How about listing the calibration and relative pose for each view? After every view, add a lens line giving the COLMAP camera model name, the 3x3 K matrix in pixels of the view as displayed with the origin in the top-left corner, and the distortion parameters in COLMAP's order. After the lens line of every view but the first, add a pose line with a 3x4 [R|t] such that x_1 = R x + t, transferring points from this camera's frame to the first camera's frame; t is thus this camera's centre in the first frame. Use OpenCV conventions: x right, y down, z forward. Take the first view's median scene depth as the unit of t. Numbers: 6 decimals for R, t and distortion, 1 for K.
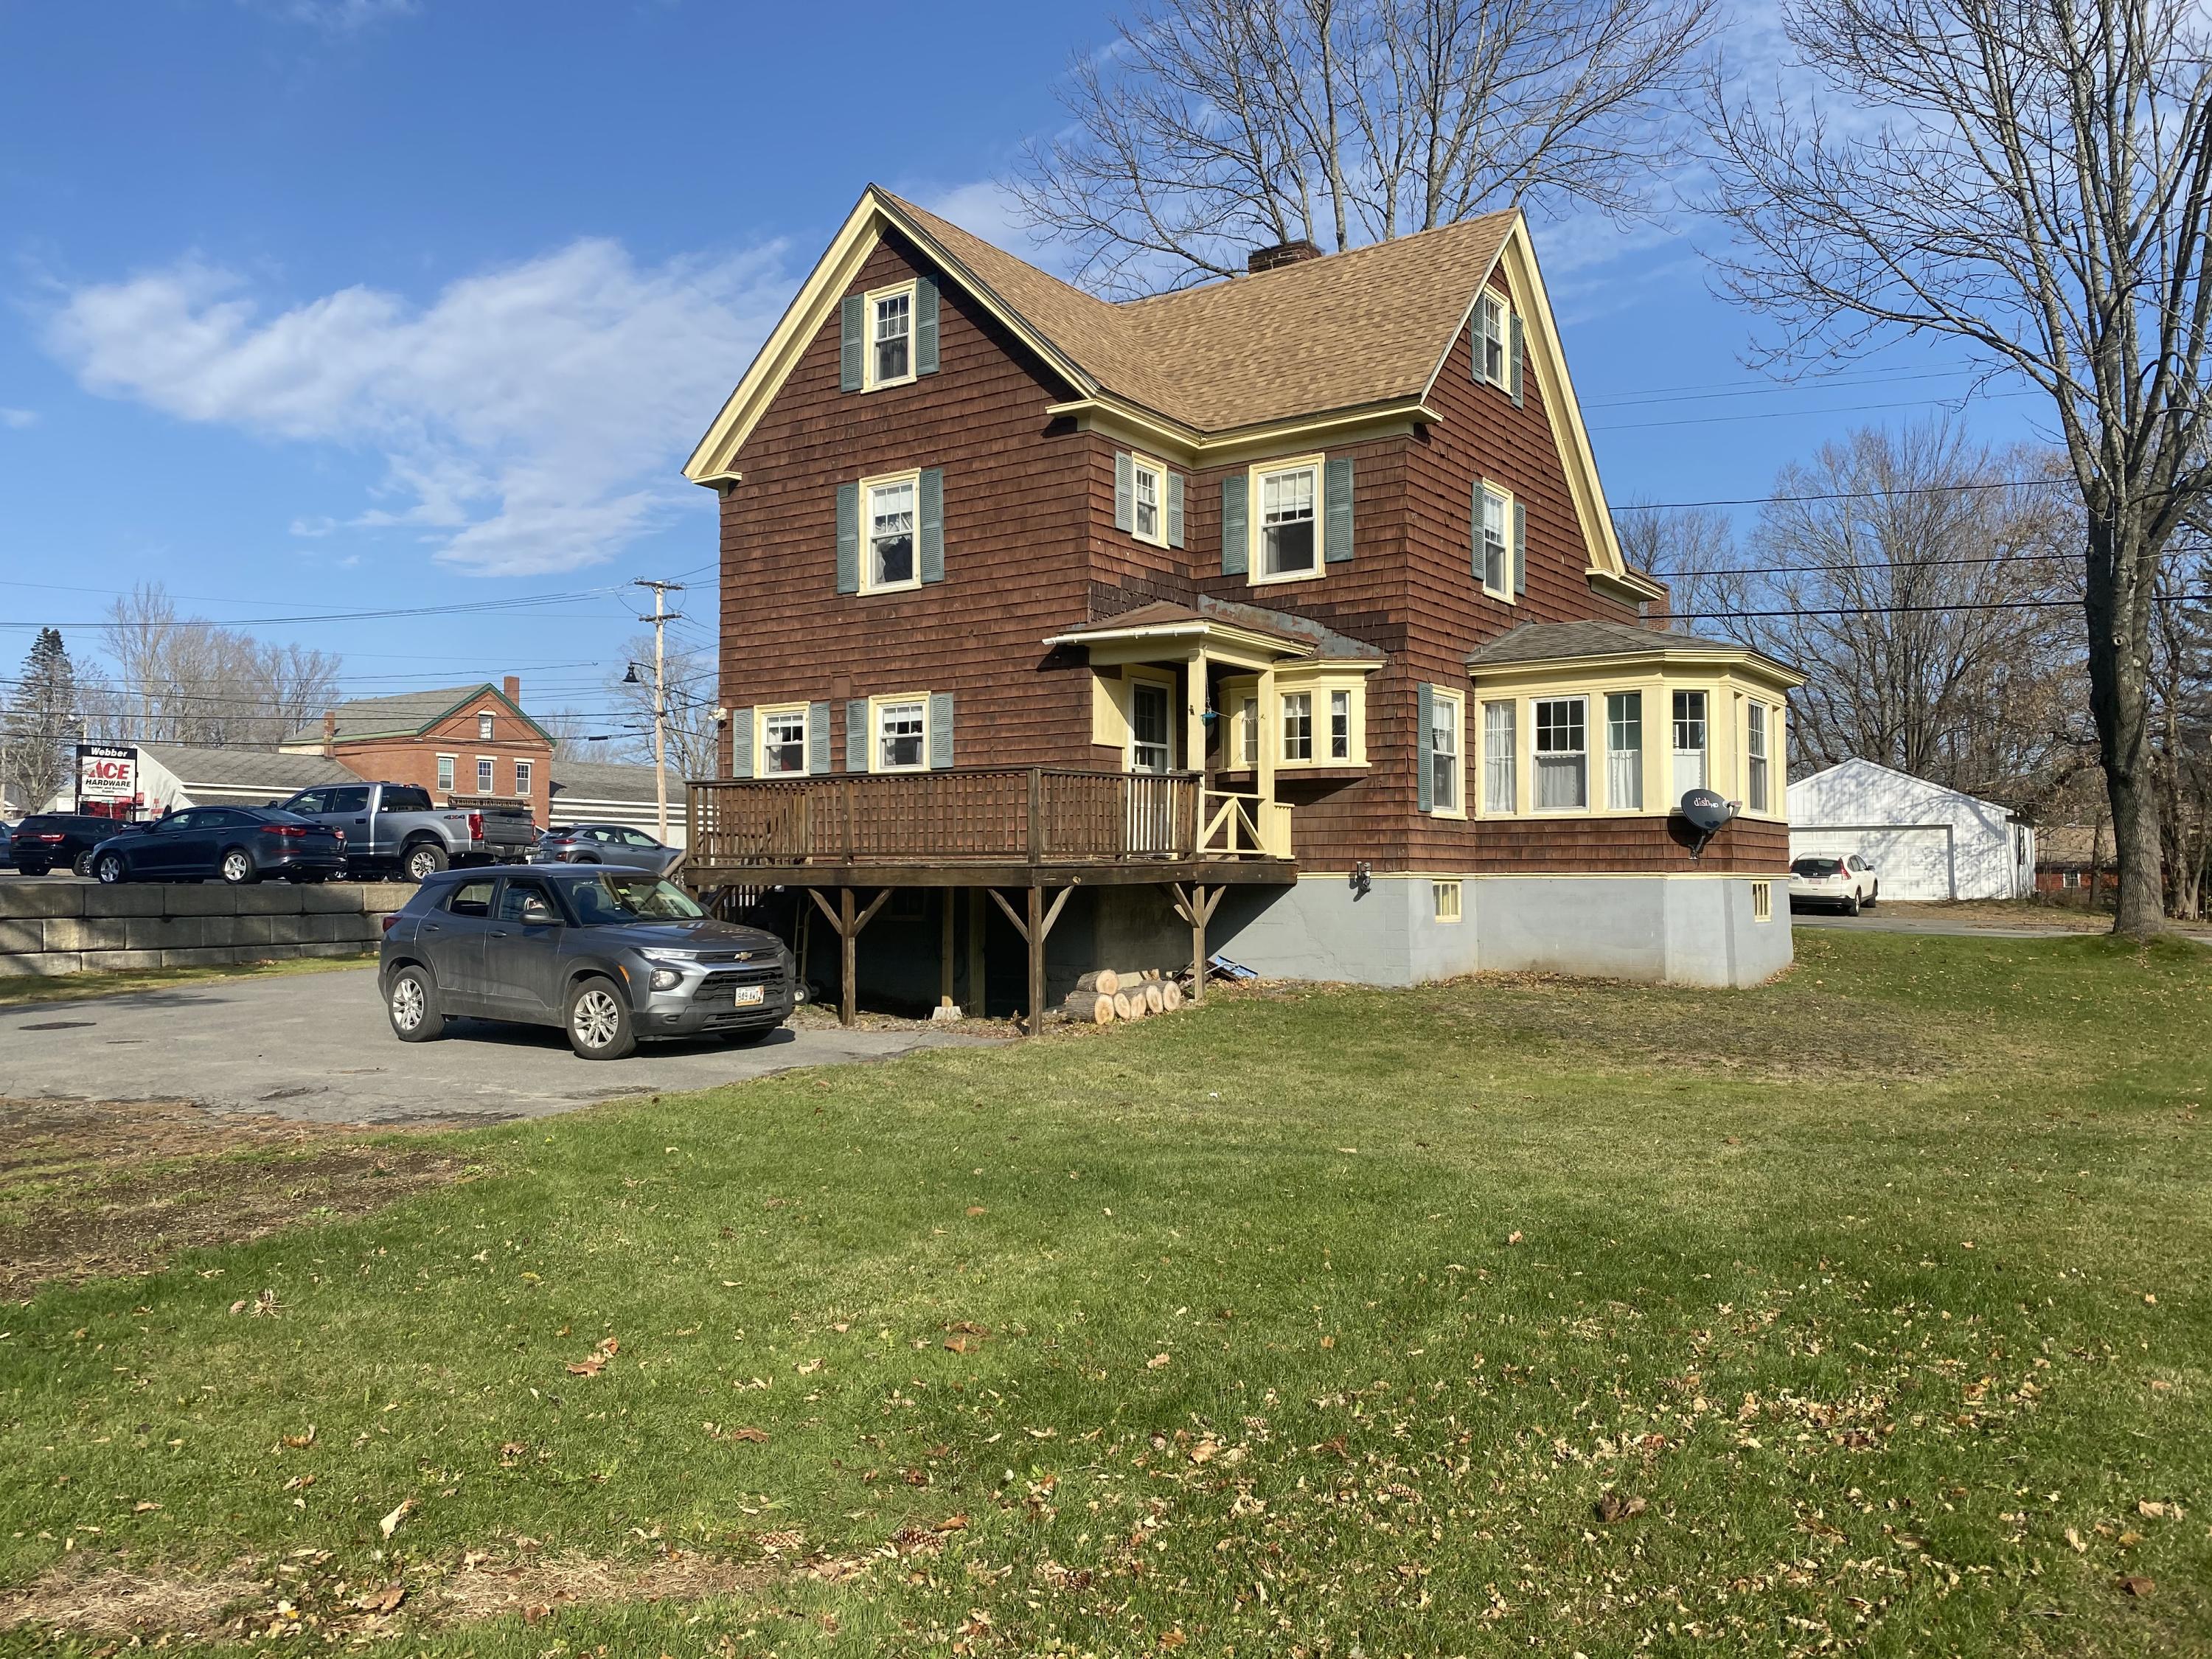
lens RADIAL K [[1691.0, 0, 1106.0], [0, 1691.0, 829.5], [0, 0, 1]] dist [0.115806, -0.005160]
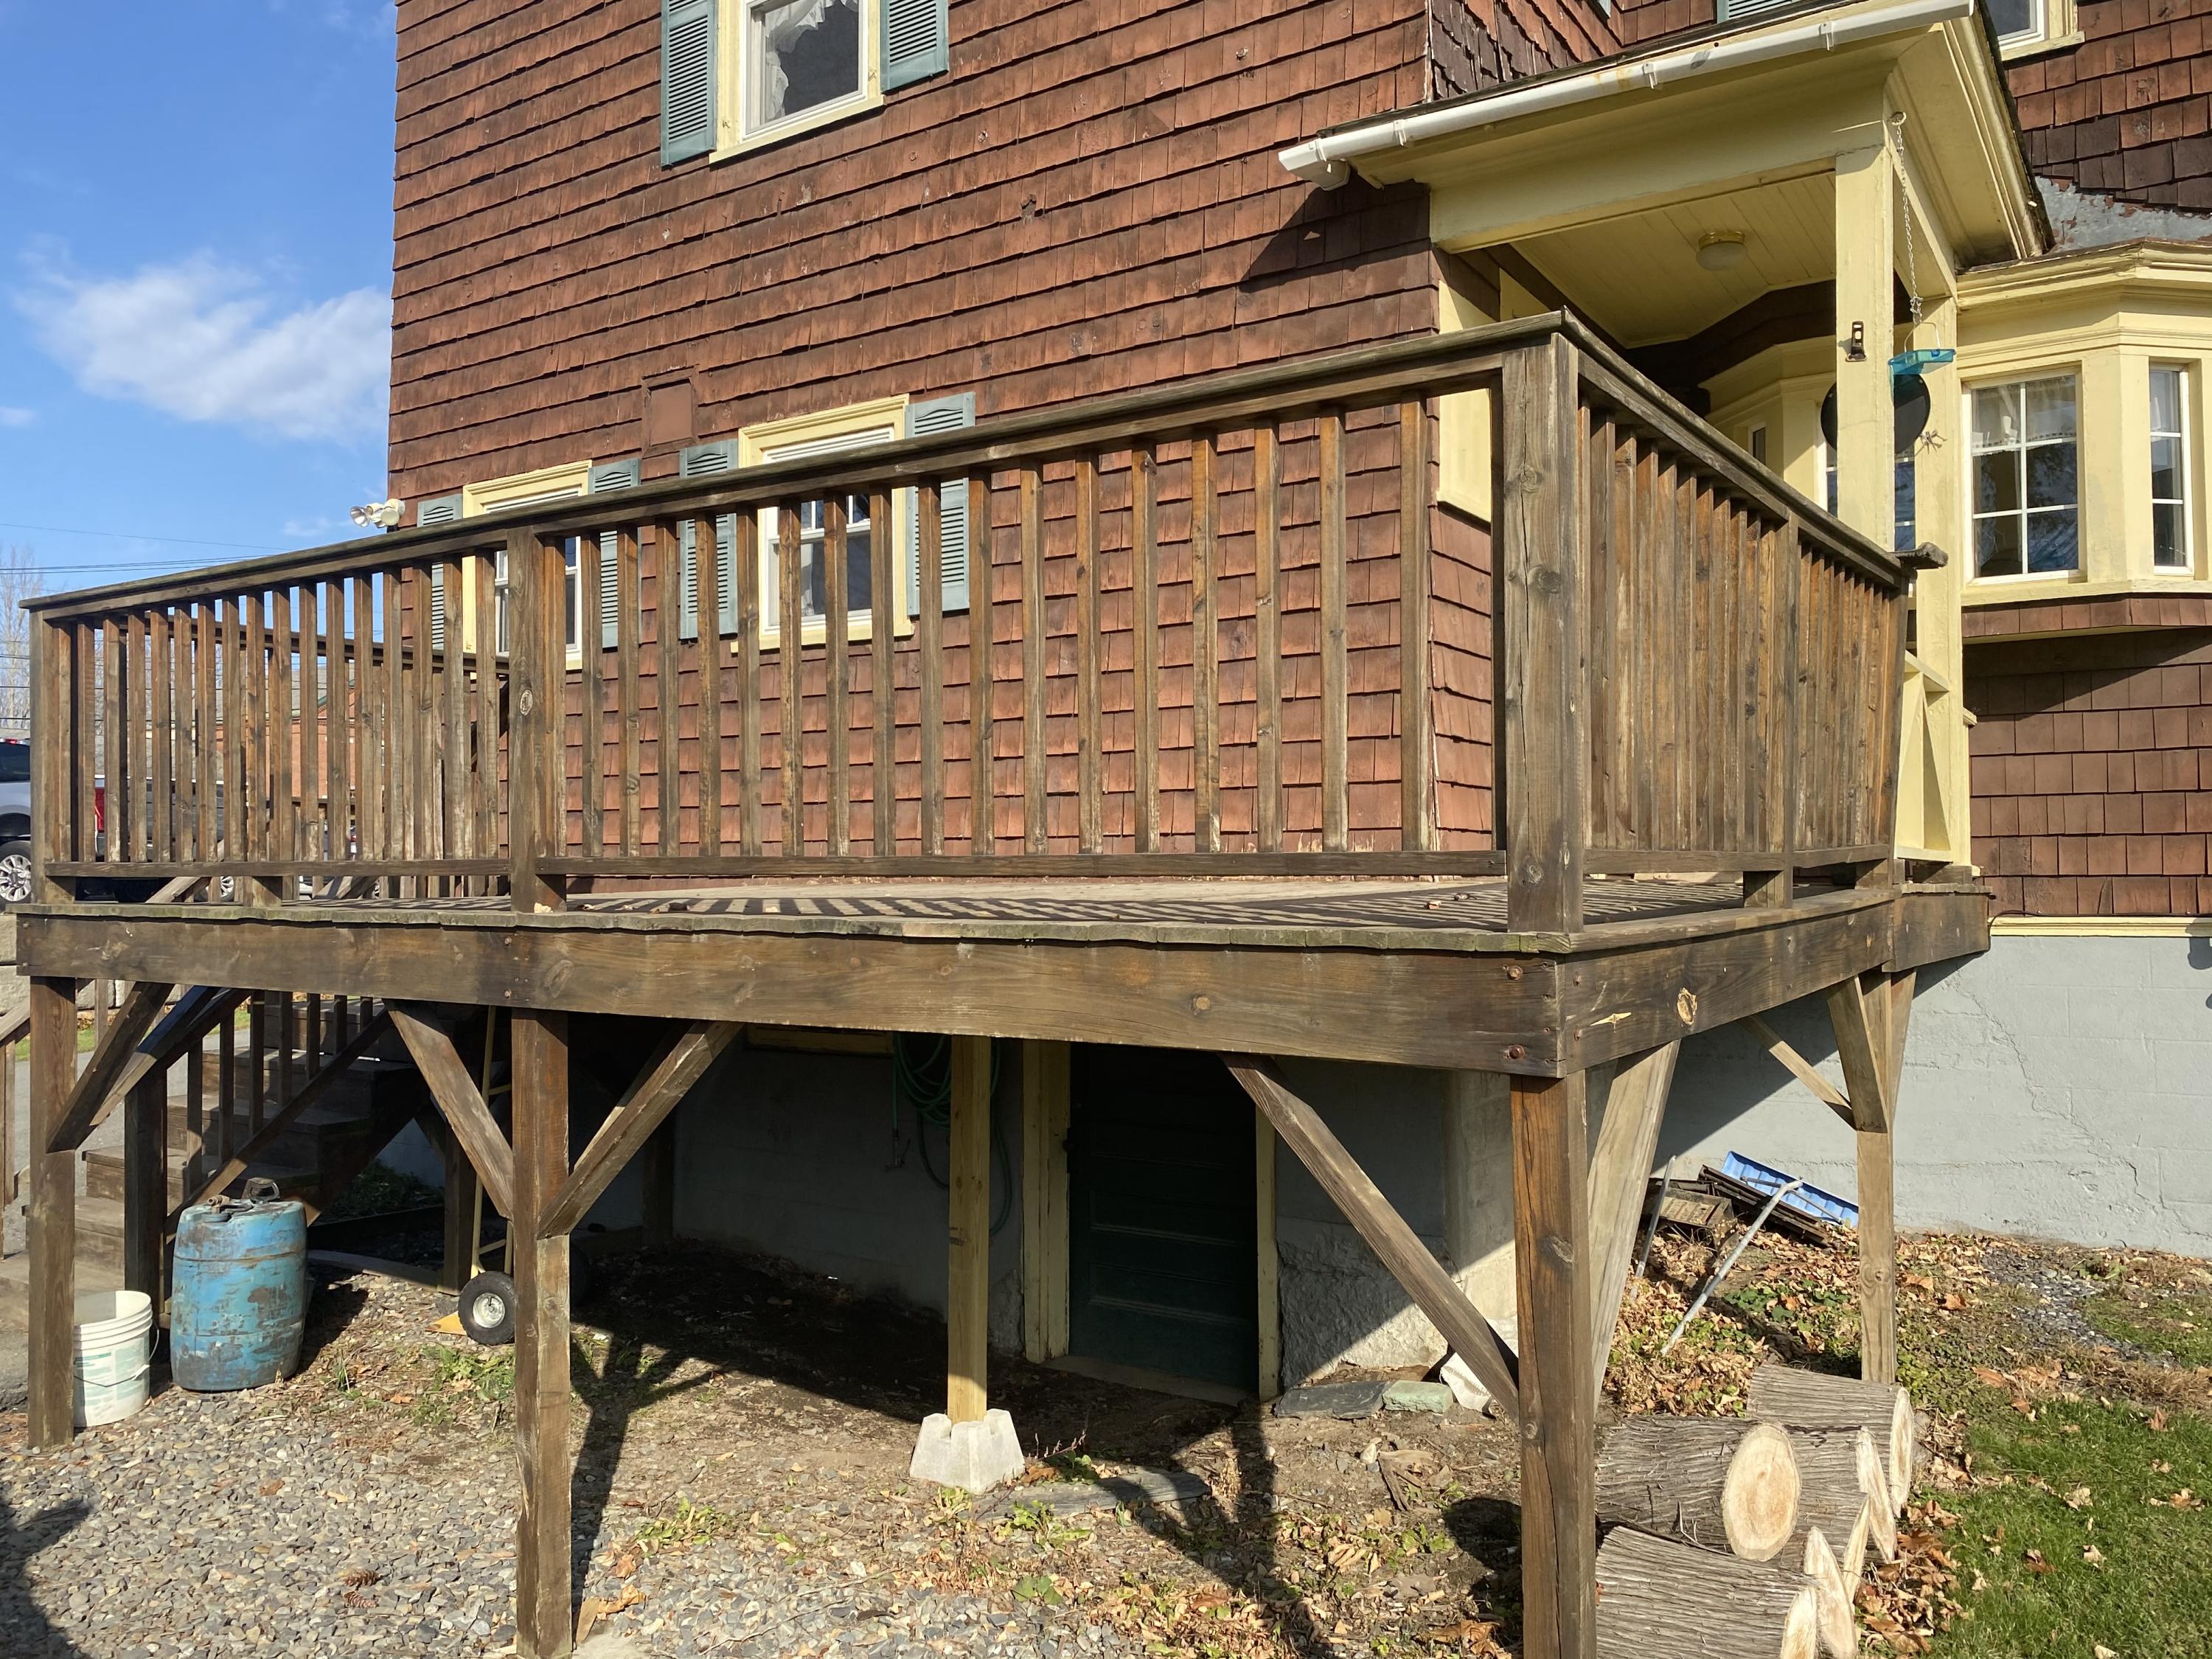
lens RADIAL K [[1695.5, 0, 1175.1], [0, 1695.5, 834.1], [0, 0, 1]] dist [0.112425, -0.227219]
pose [[0.999675, -0.007340, 0.024422, -0.058156], [0.007363, 0.999973, -0.000855, 0.007651], [-0.024415, 0.001035, 0.999701, 0.636311]]
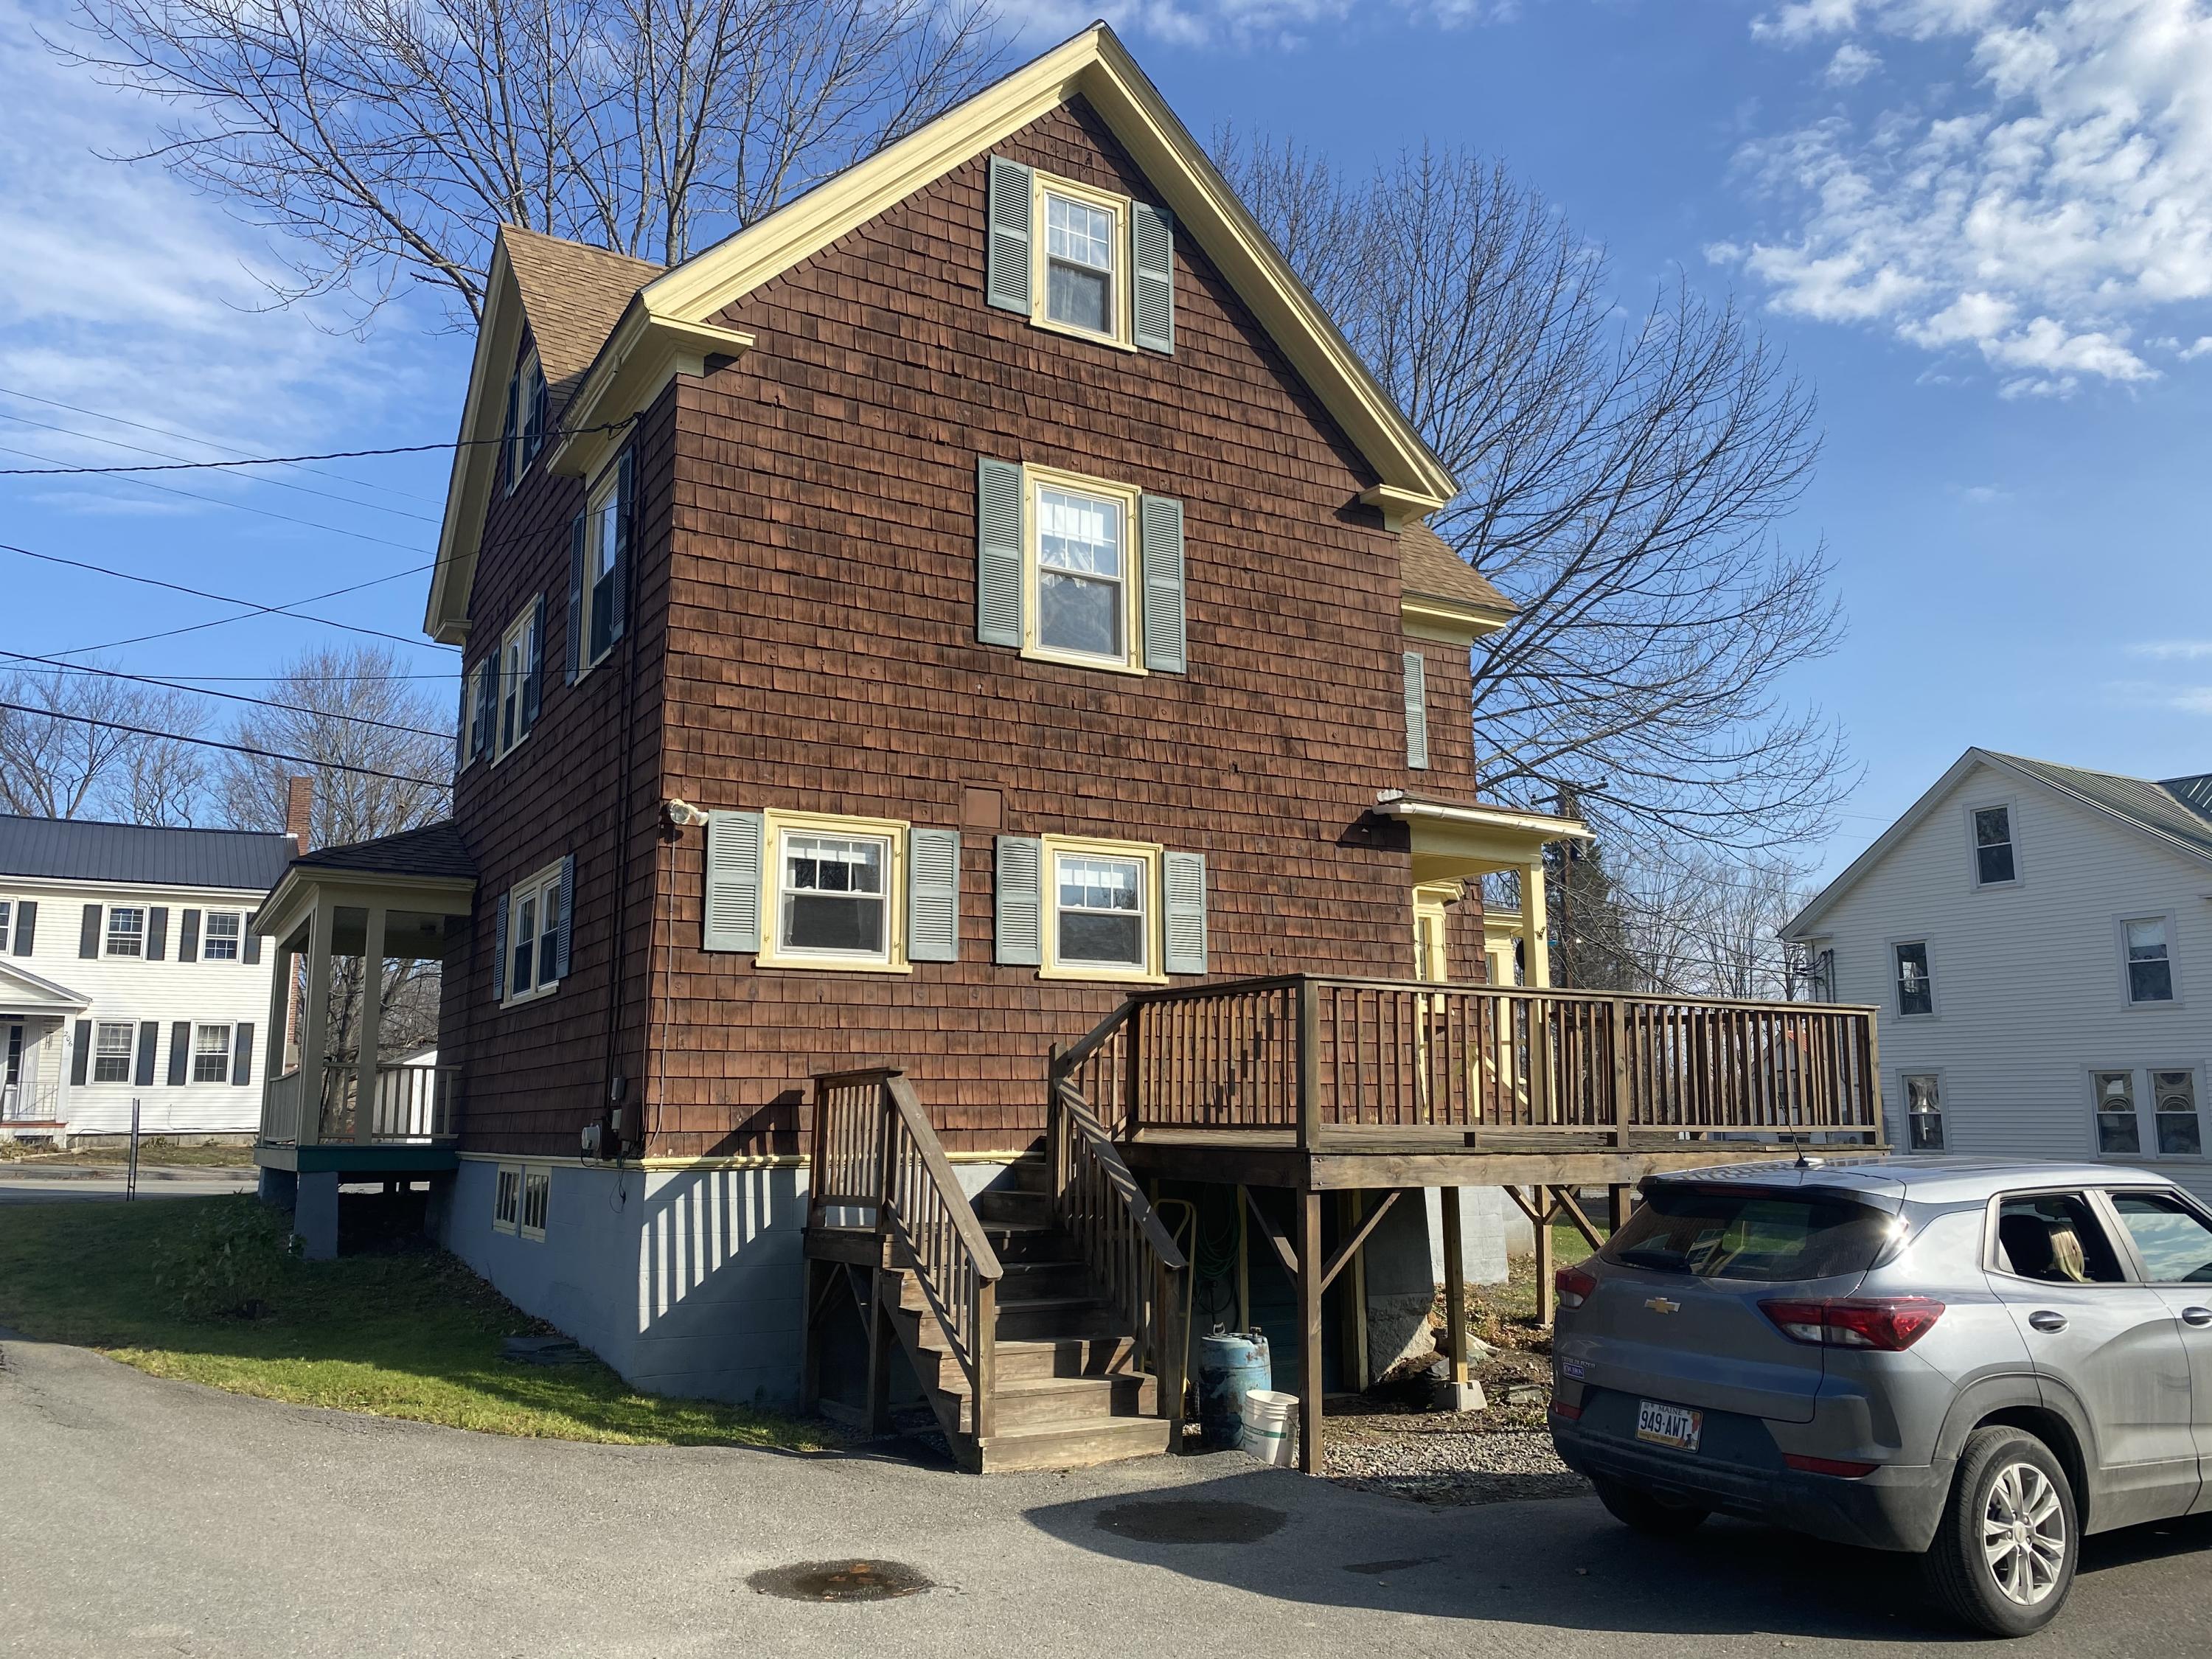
lens RADIAL K [[1592.8, 0, 1106.0], [0, 1592.8, 829.5], [0, 0, 1]] dist [0.058877, -0.000644]
pose [[0.448722, 0.156129, 0.879928, -0.597333], [-0.032341, 0.986813, -0.158602, 0.003337], [-0.893086, 0.042711, 0.447853, 0.745539]]
